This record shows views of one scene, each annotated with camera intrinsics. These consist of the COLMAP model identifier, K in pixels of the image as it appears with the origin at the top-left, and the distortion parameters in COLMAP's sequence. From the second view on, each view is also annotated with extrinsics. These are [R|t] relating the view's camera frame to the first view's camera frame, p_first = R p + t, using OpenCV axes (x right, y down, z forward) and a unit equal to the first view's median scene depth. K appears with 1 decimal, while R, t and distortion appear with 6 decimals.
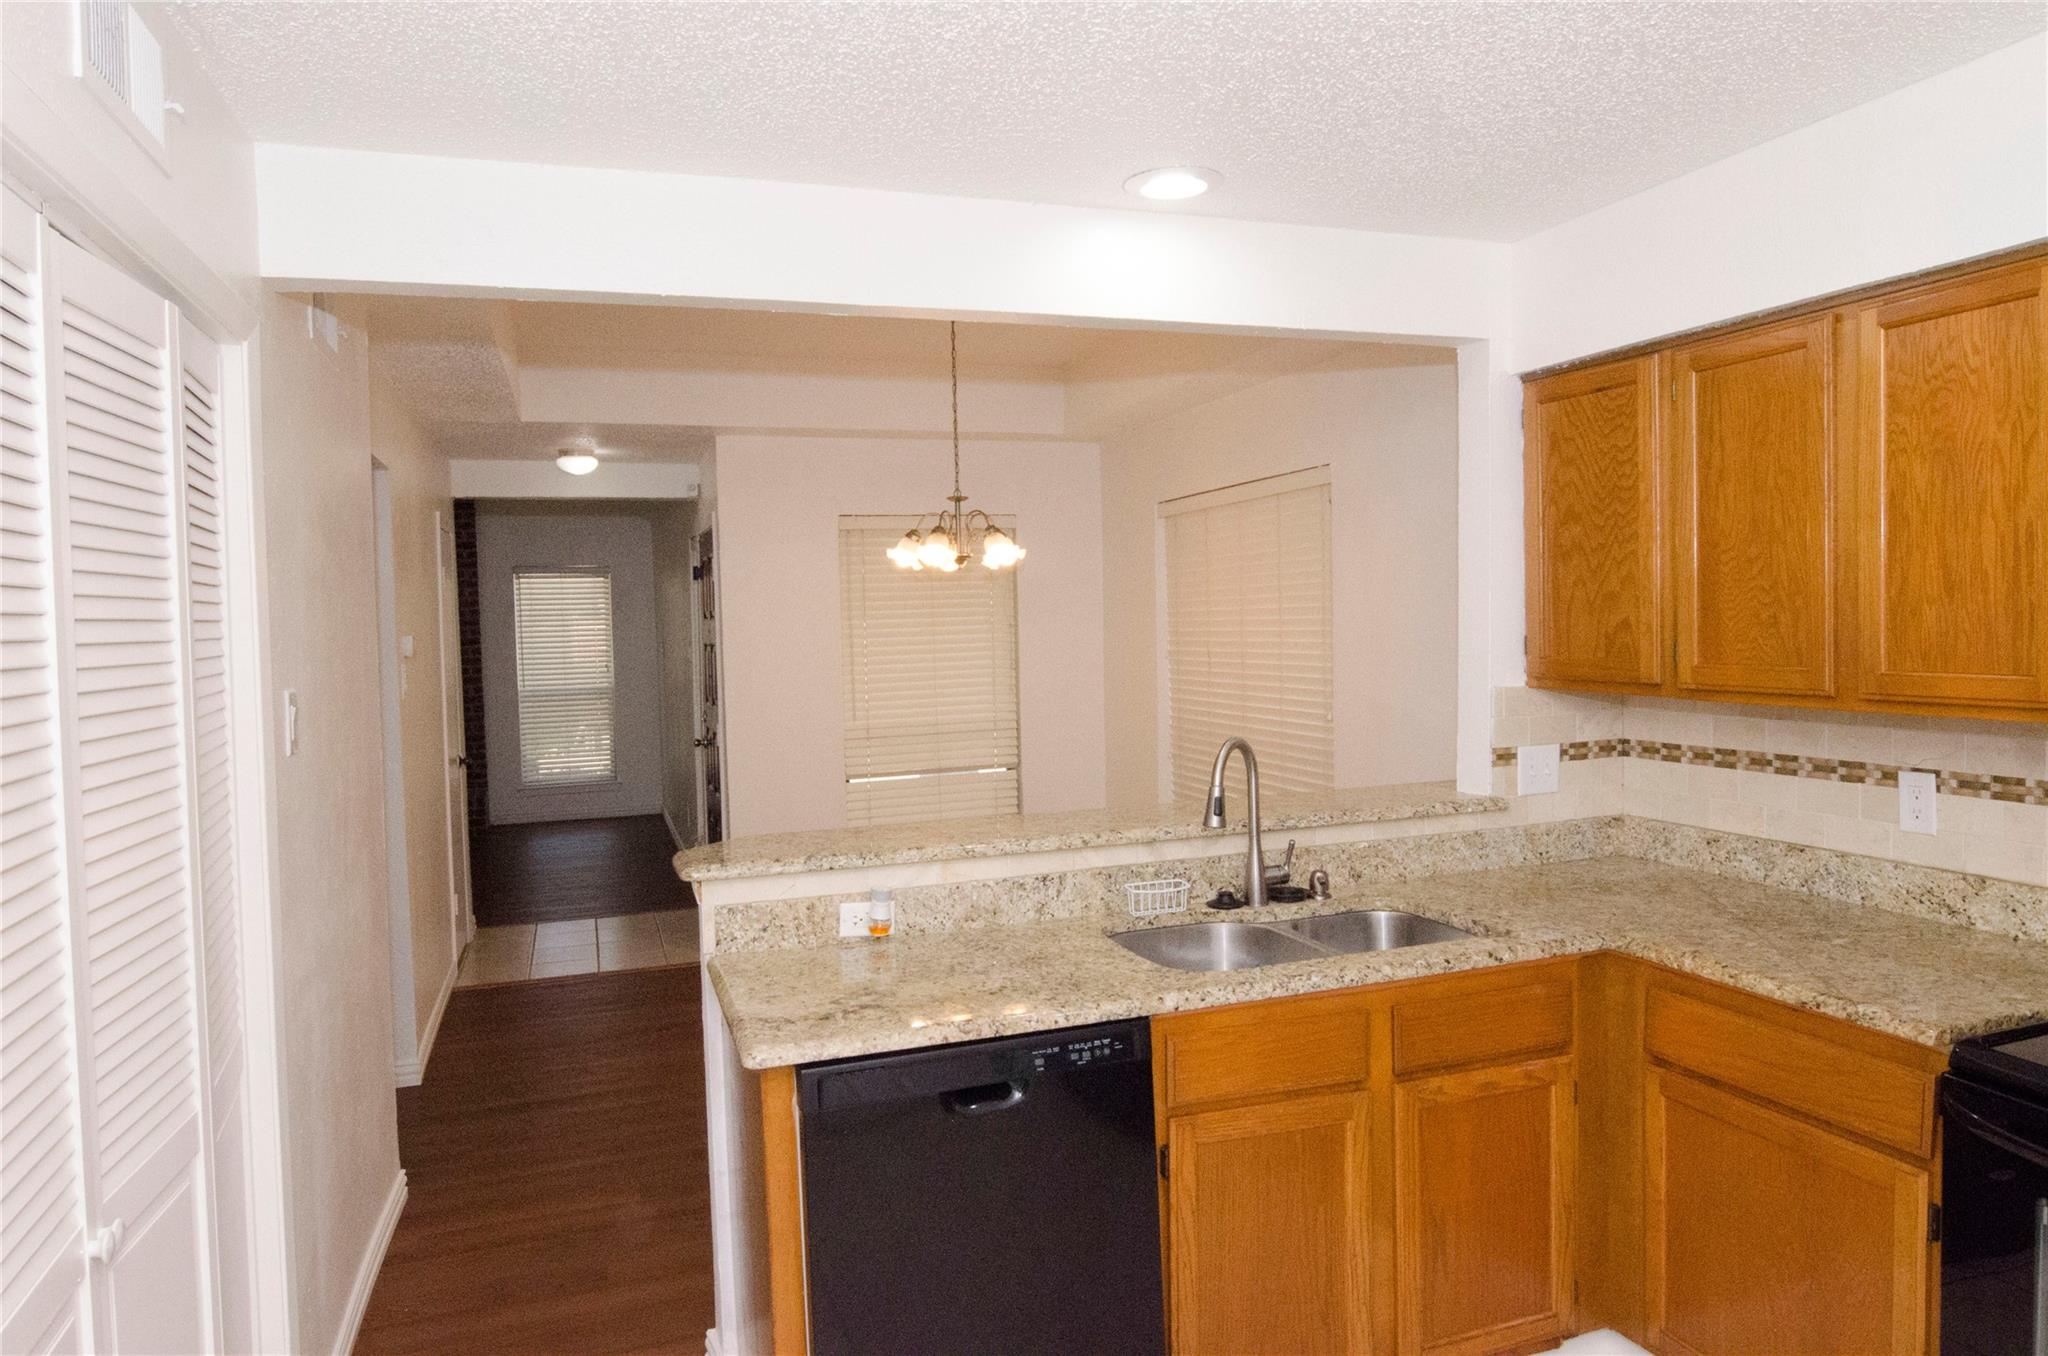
lens RADIAL K [[1269.5, 0, 1024.0], [0, 1269.5, 678.0], [0, 0, 1]] dist [-0.001553, -0.001579]
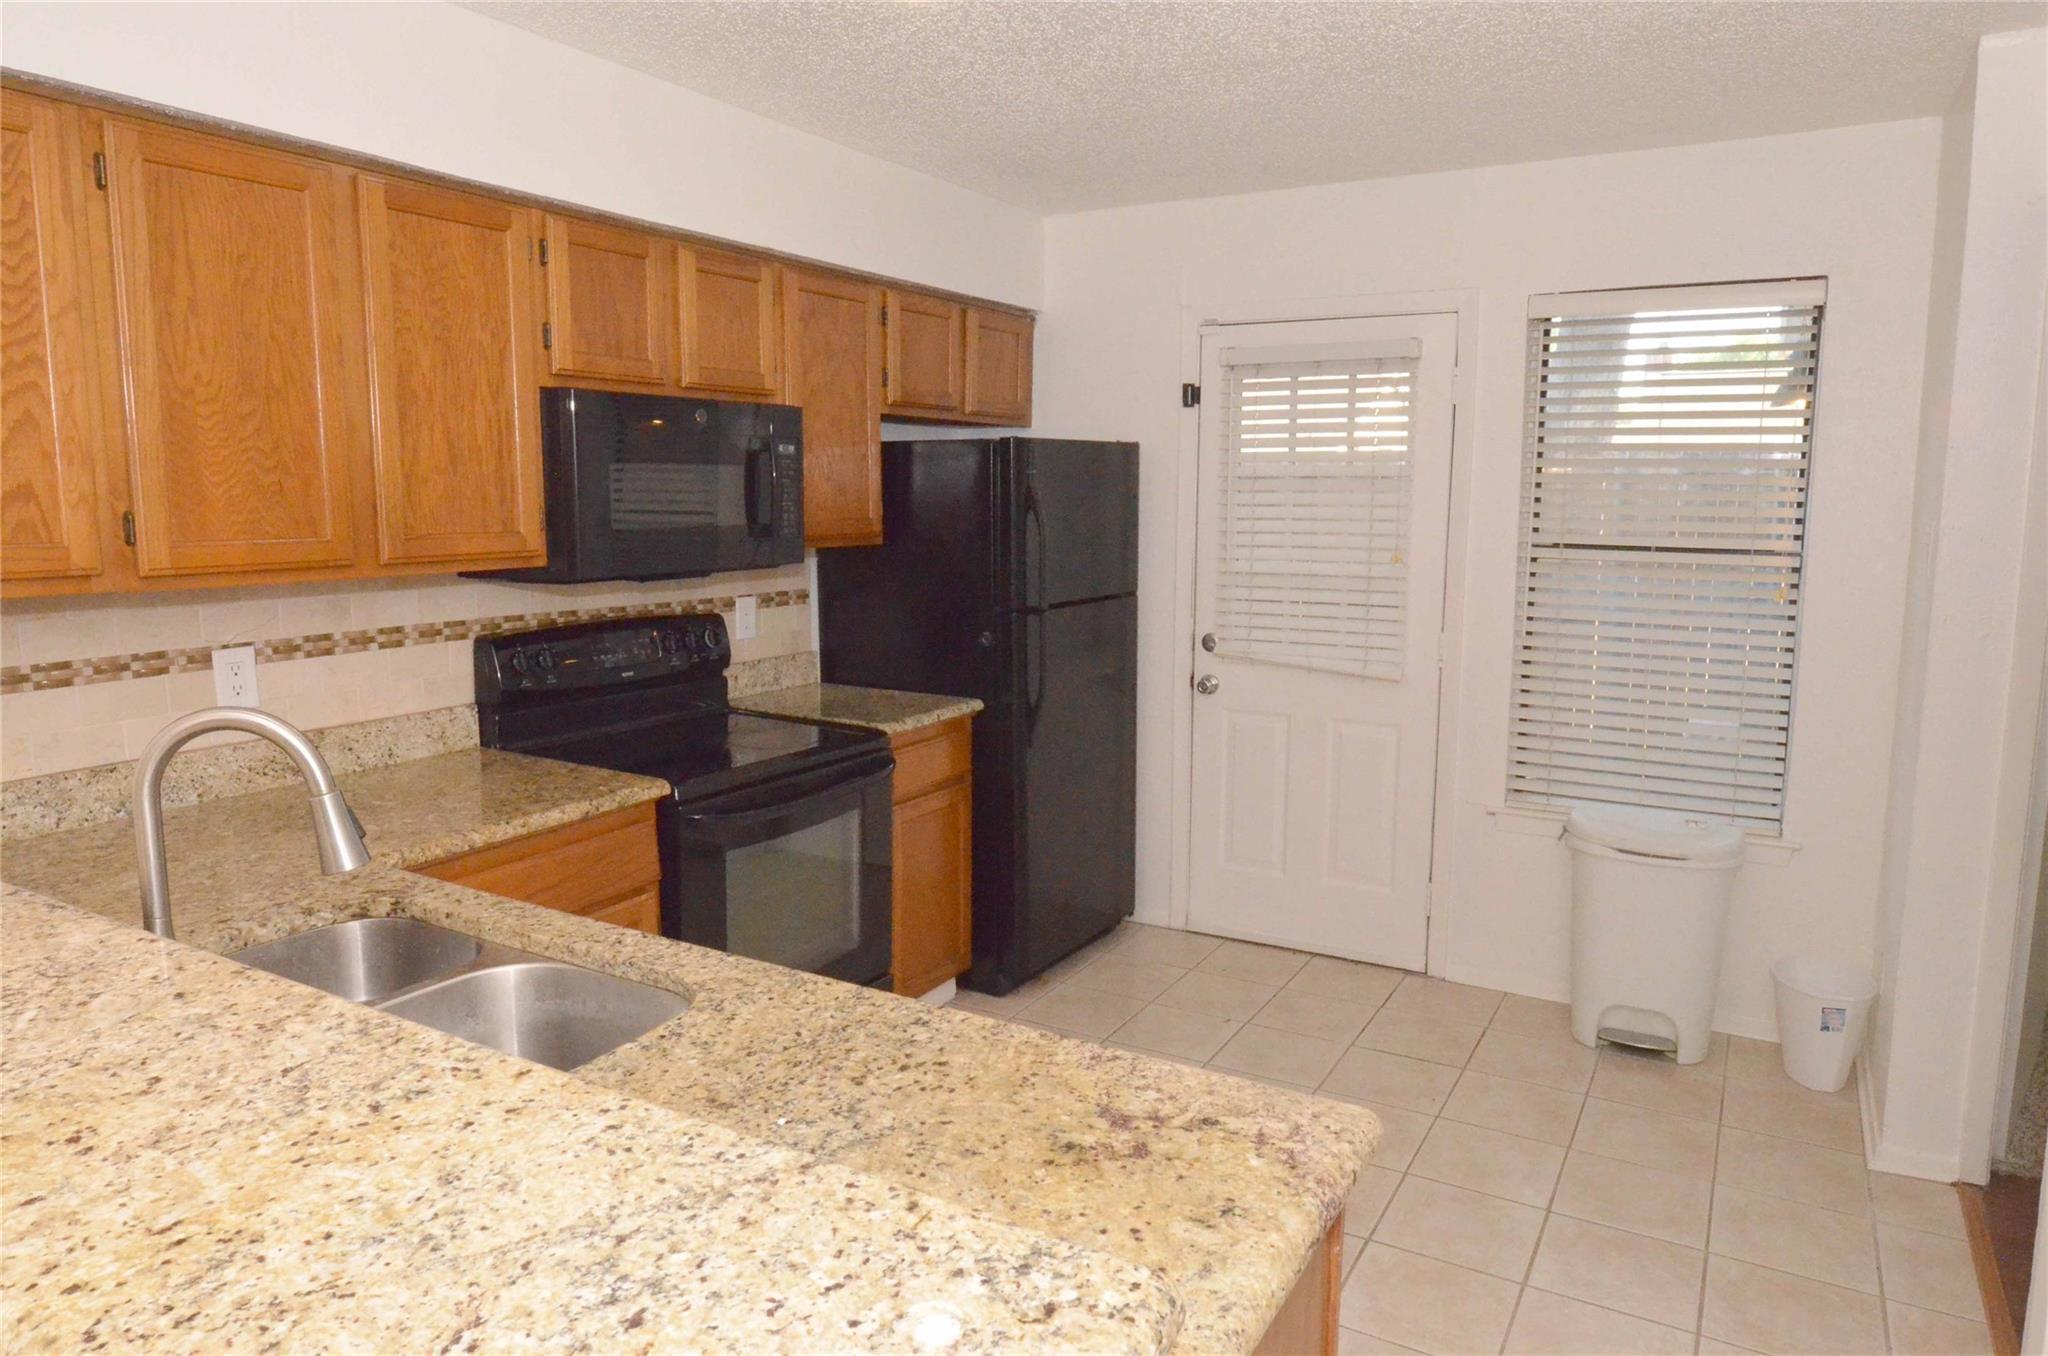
lens RADIAL K [[1332.7, 0, 1024.0], [0, 1332.7, 678.0], [0, 0, 1]] dist [-0.037230, -0.000938]
pose [[-0.658166, -0.084772, 0.748085, -0.501083], [0.047515, 0.986983, 0.153647, -0.032611], [-0.751372, 0.136670, -0.645571, 1.317873]]
